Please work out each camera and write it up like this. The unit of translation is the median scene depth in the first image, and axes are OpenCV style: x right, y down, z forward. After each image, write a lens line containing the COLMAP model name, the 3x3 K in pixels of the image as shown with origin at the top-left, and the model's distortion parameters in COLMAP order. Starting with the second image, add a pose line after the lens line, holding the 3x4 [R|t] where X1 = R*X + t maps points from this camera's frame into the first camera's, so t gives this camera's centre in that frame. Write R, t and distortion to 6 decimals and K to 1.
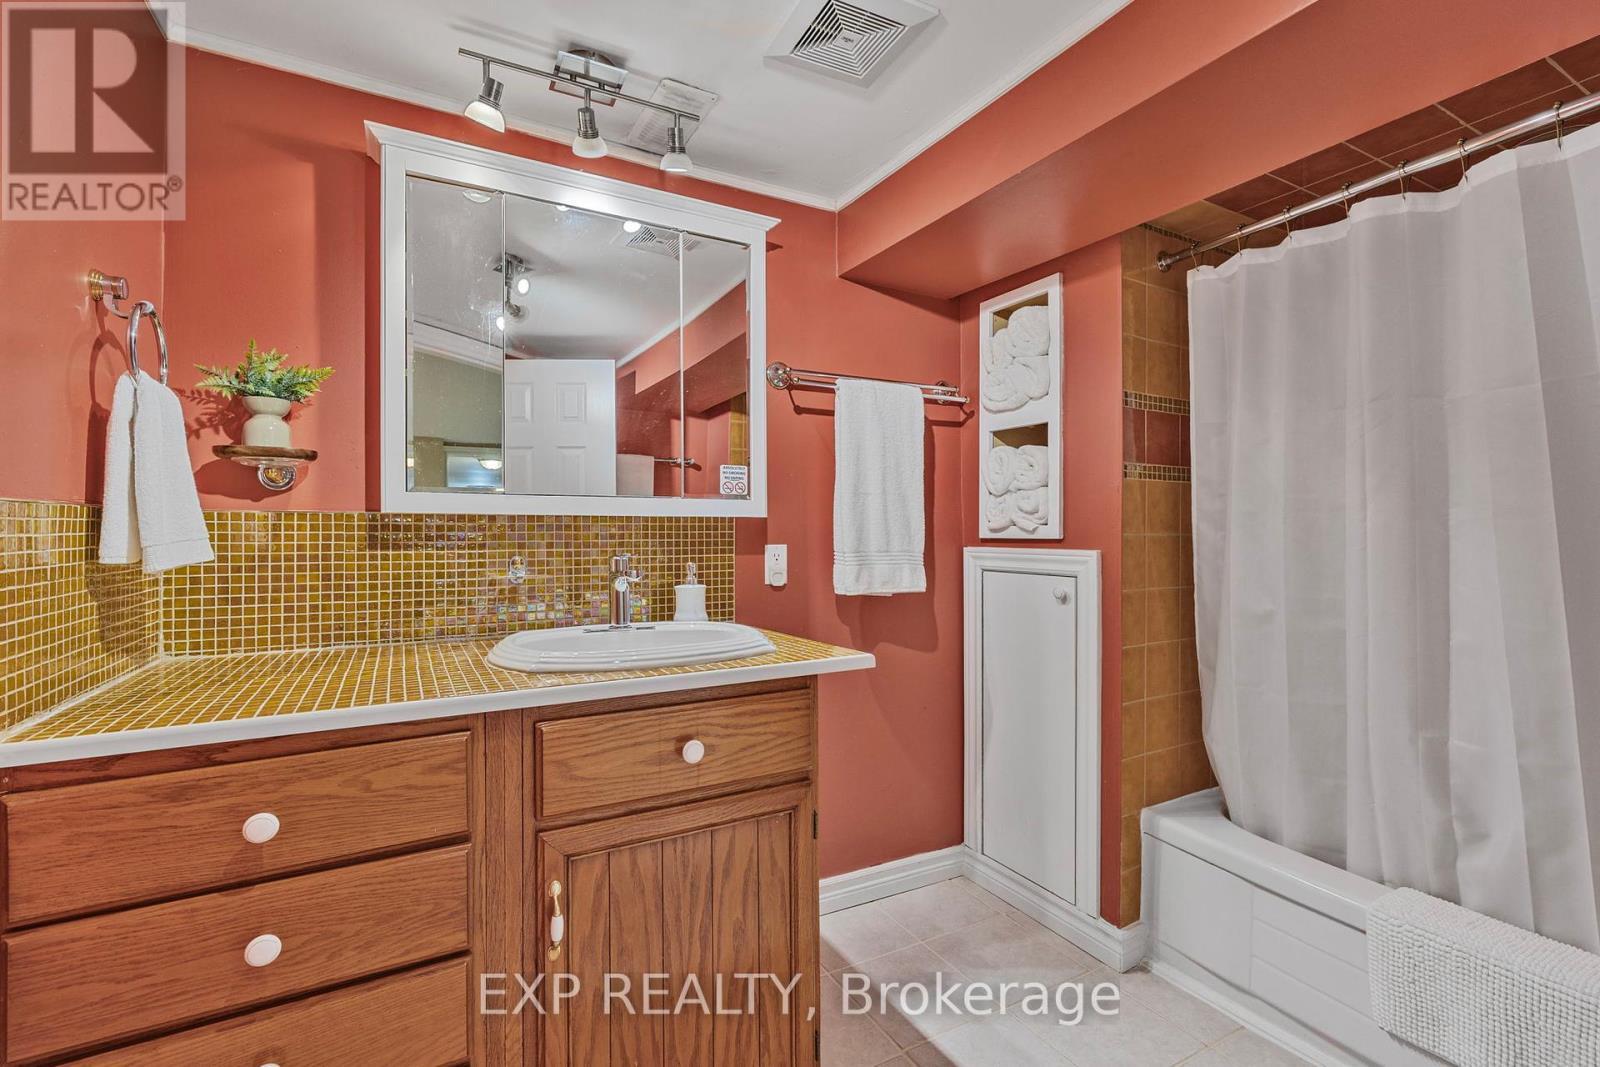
lens RADIAL K [[689.2, 0, 806.4], [0, 689.2, 530.3], [0, 0, 1]] dist [0.000557, -0.000293]
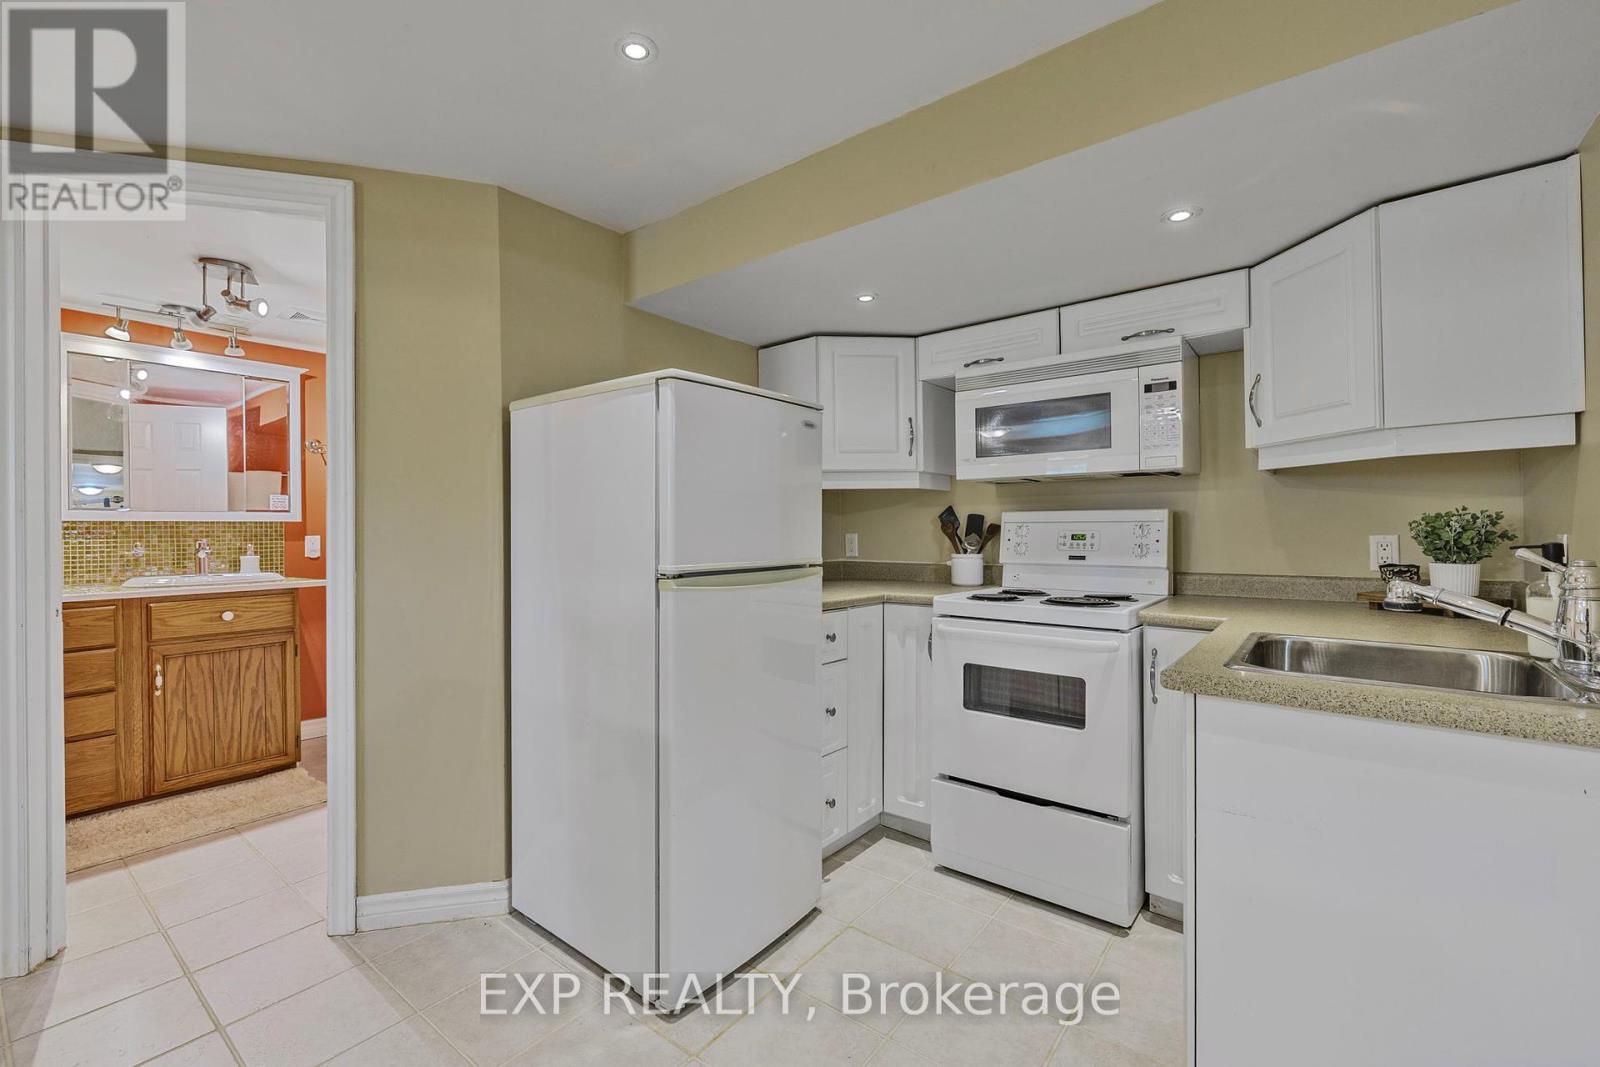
lens RADIAL K [[689.2, 0, 790.5], [0, 689.2, 529.6], [0, 0, 1]] dist [0.000557, -0.000293]
pose [[0.936174, -0.006797, 0.351470, 0.842984], [0.006560, 0.999977, 0.001865, 0.013758], [-0.351475, 0.000559, 0.936197, -1.996319]]
